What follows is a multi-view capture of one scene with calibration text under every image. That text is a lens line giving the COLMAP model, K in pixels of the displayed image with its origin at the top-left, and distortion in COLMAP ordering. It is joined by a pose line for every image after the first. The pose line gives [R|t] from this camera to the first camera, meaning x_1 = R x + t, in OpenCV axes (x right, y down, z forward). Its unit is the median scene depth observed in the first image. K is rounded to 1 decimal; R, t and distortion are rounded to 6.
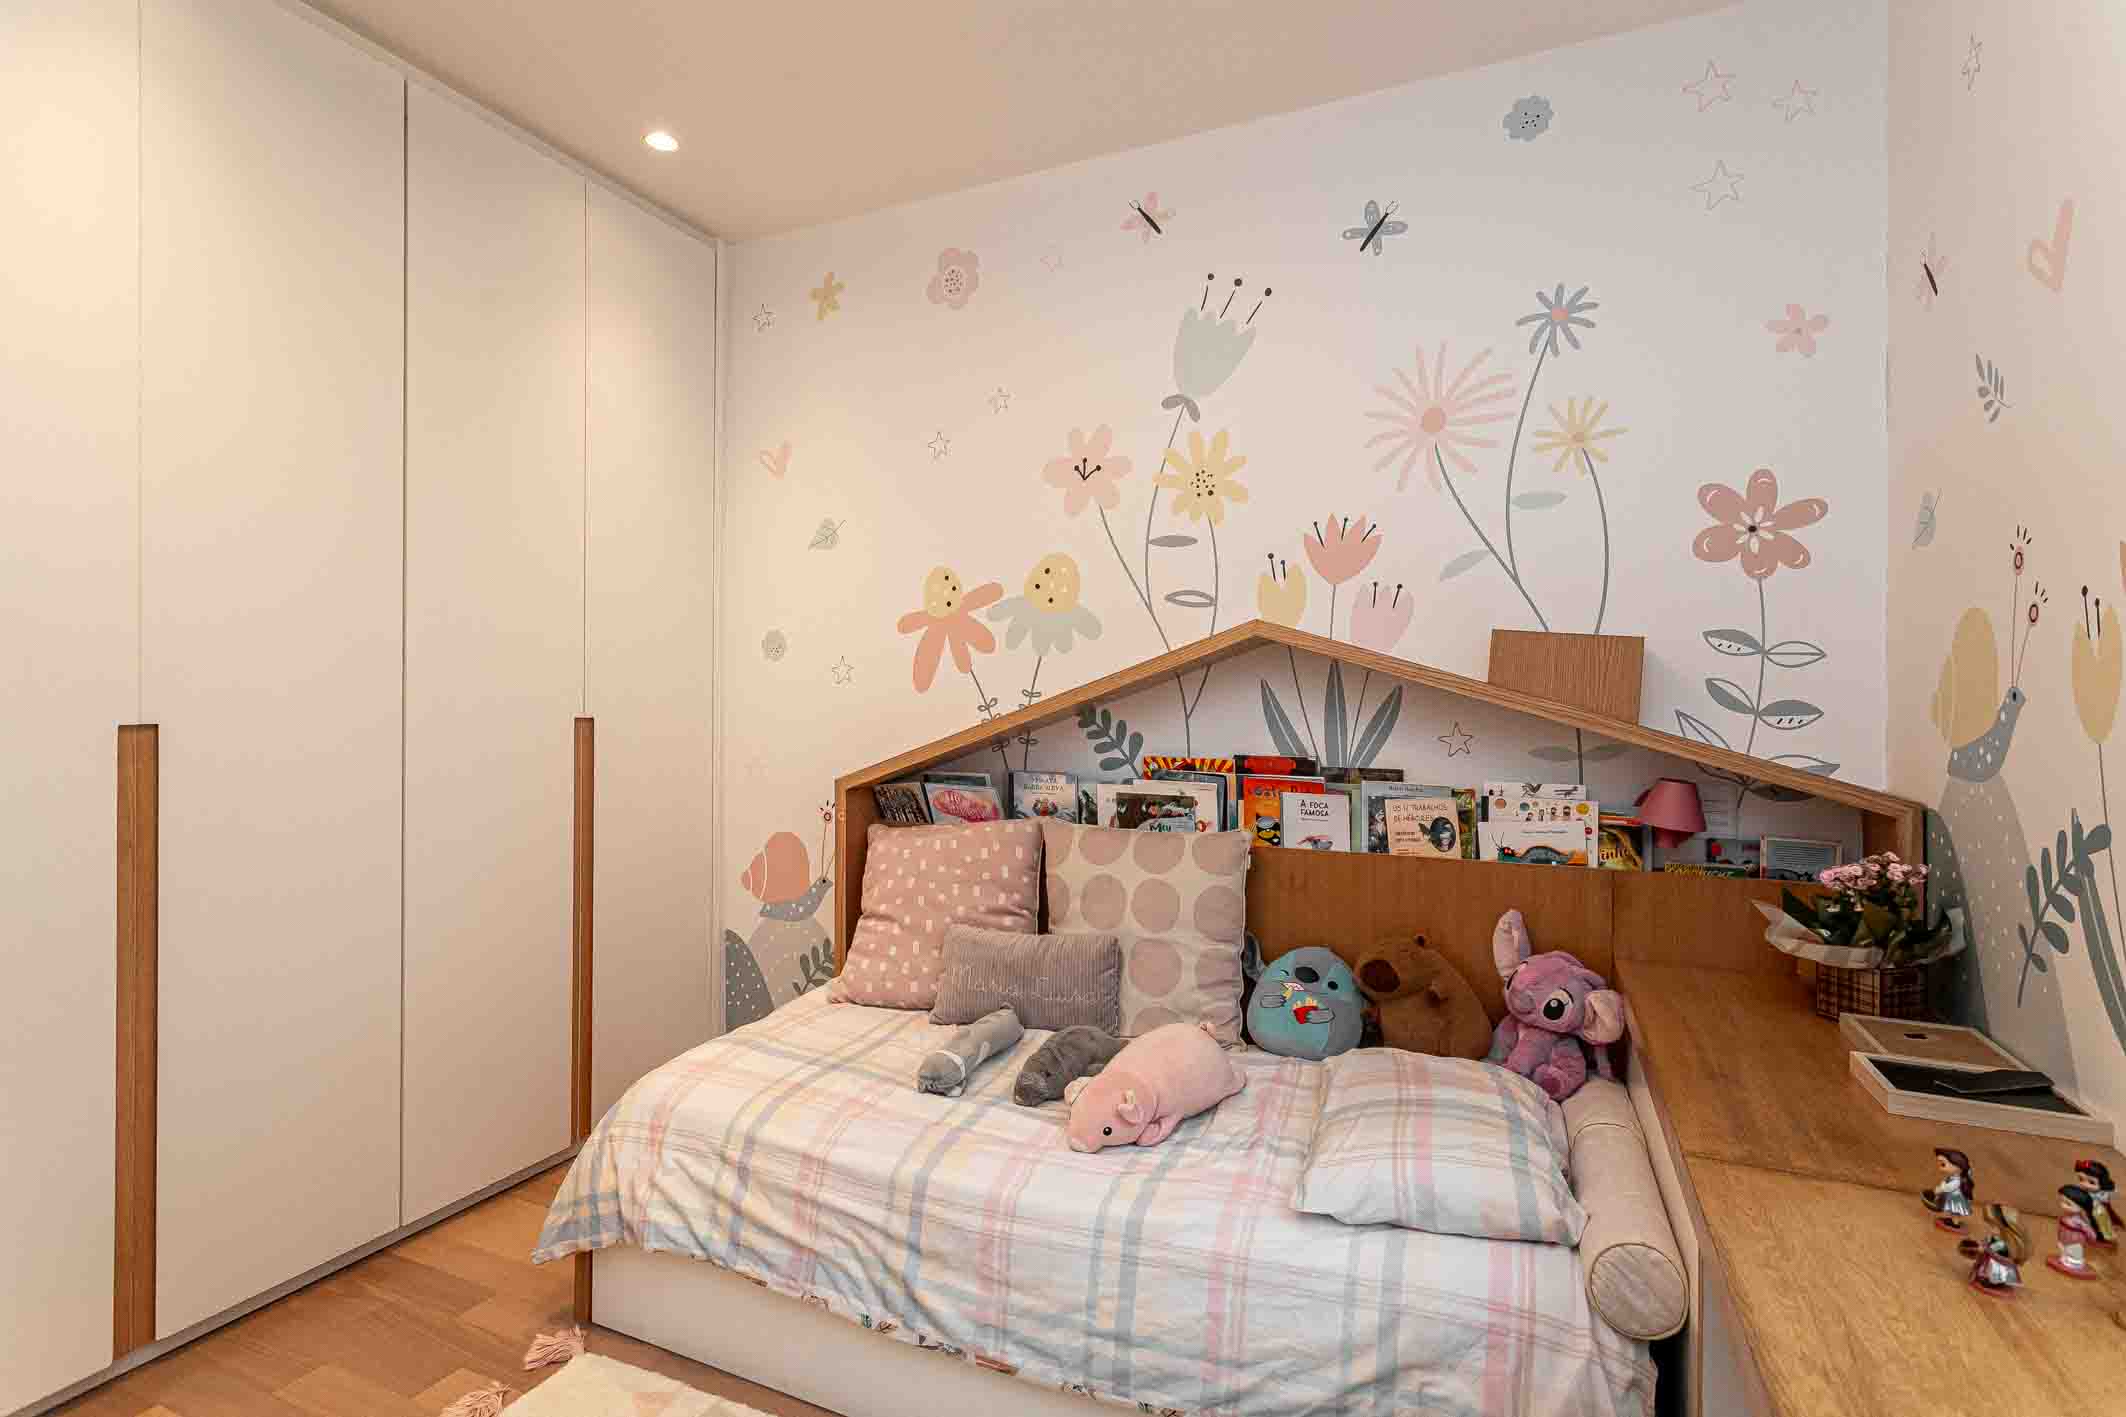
lens RADIAL K [[991.3, 0, 1060.4], [0, 991.3, 692.8], [0, 0, 1]] dist [0.001040, 0.000083]
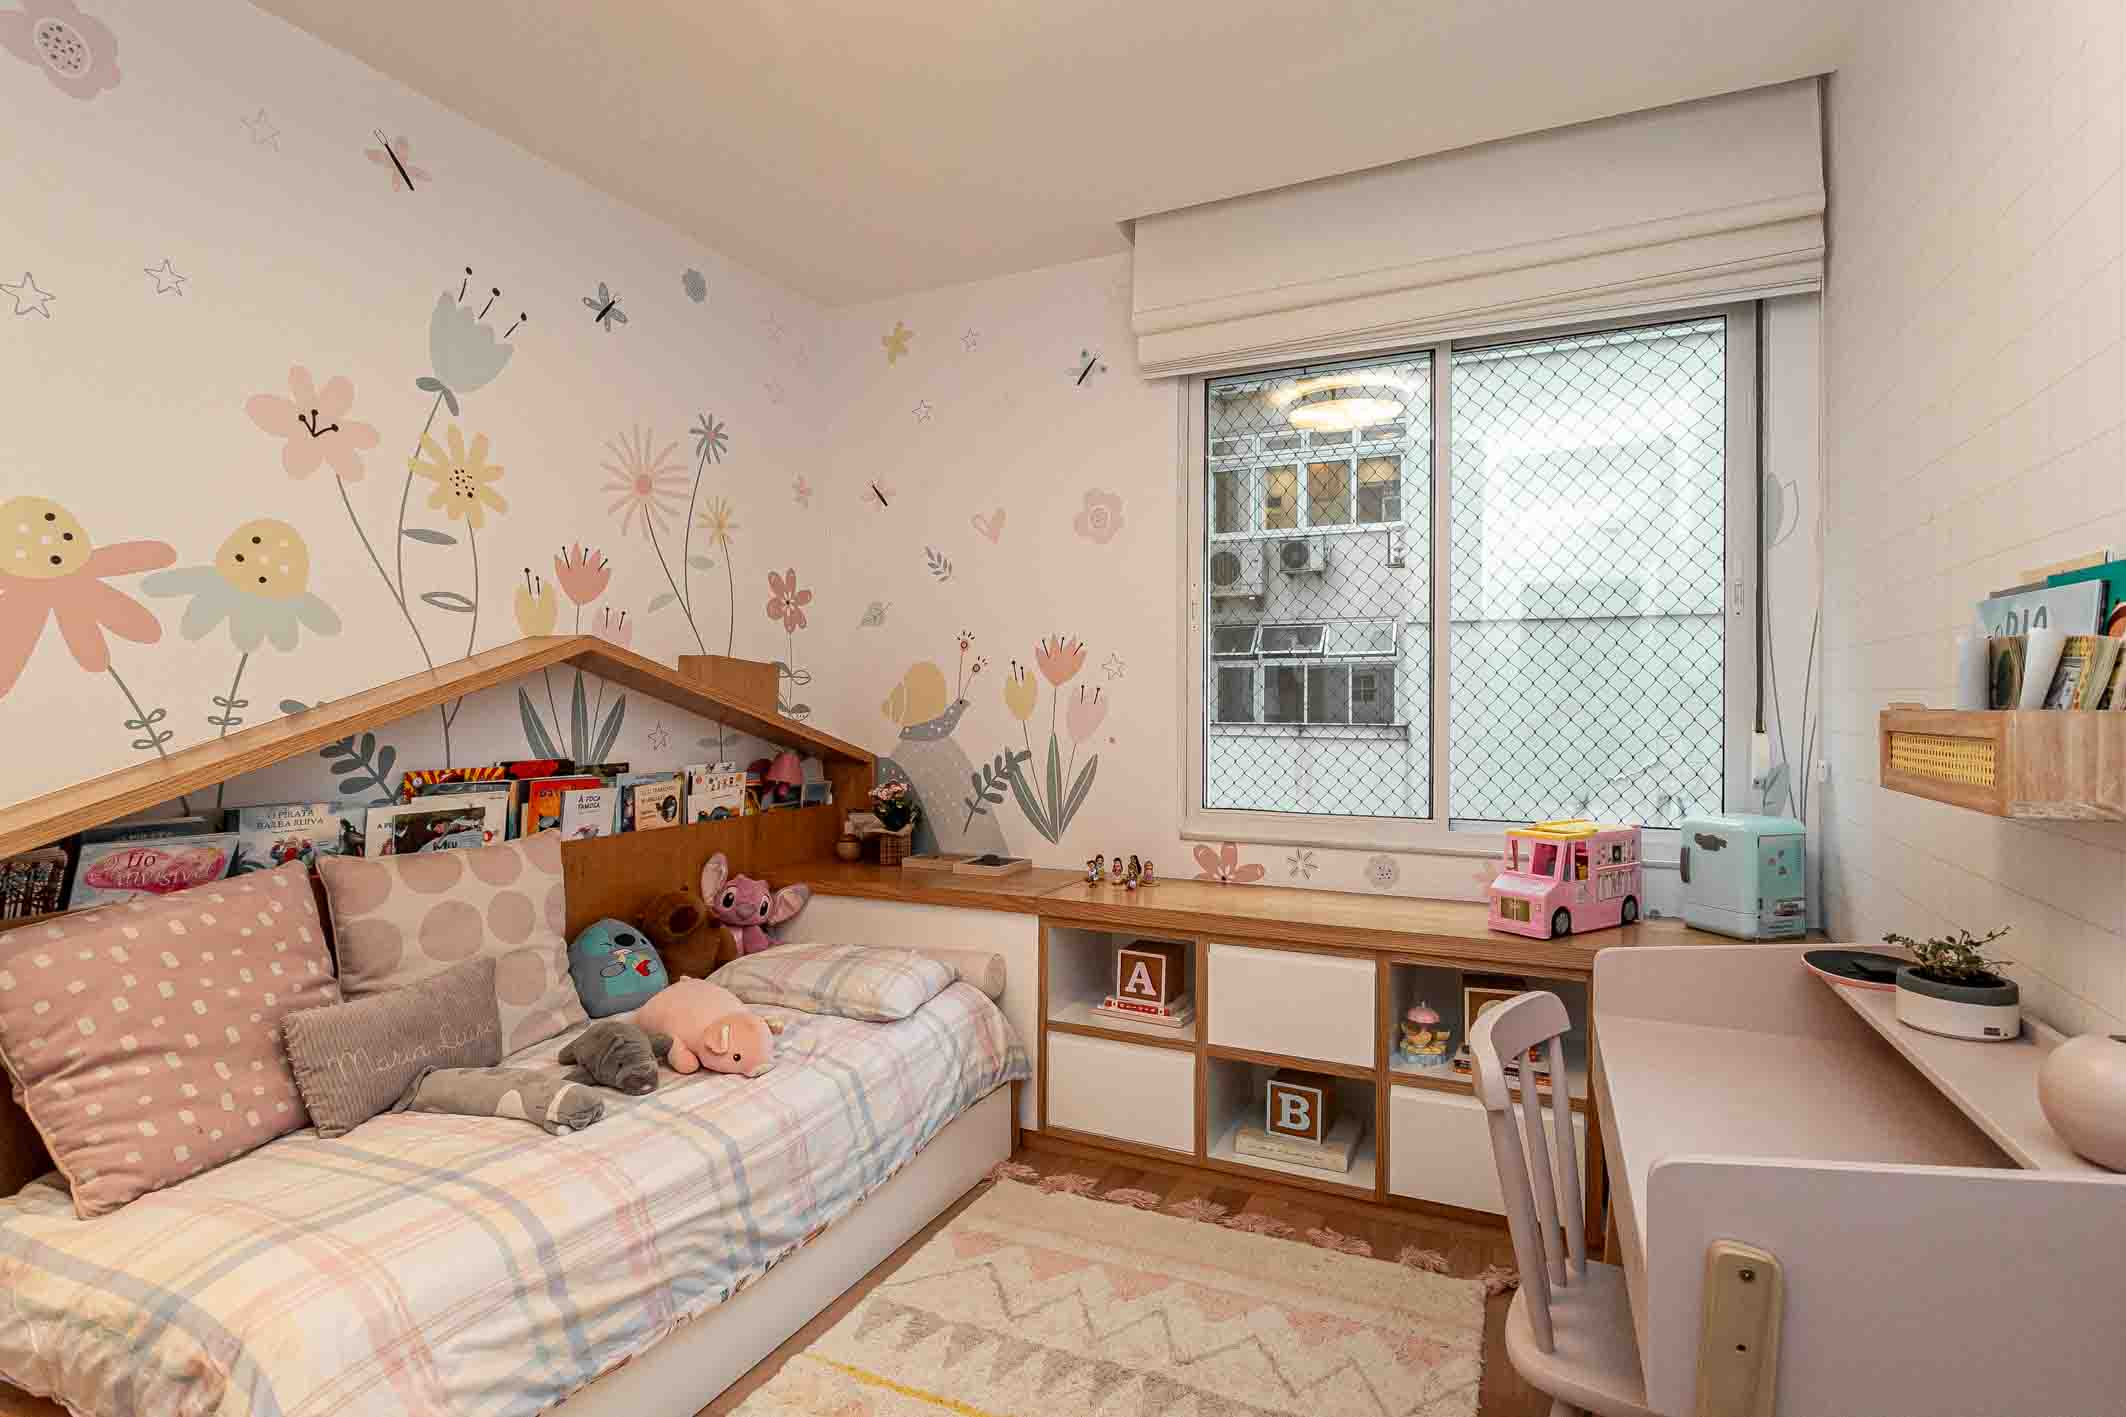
lens RADIAL K [[1017.7, 0, 1027.9], [0, 1017.7, 699.2], [0, 0, 1]] dist [0.002808, -0.000195]
pose [[0.059790, -0.004601, 0.998200, -0.898807], [-0.006648, 0.999965, 0.005008, -0.011038], [-0.998189, -0.006936, 0.059757, 0.434732]]
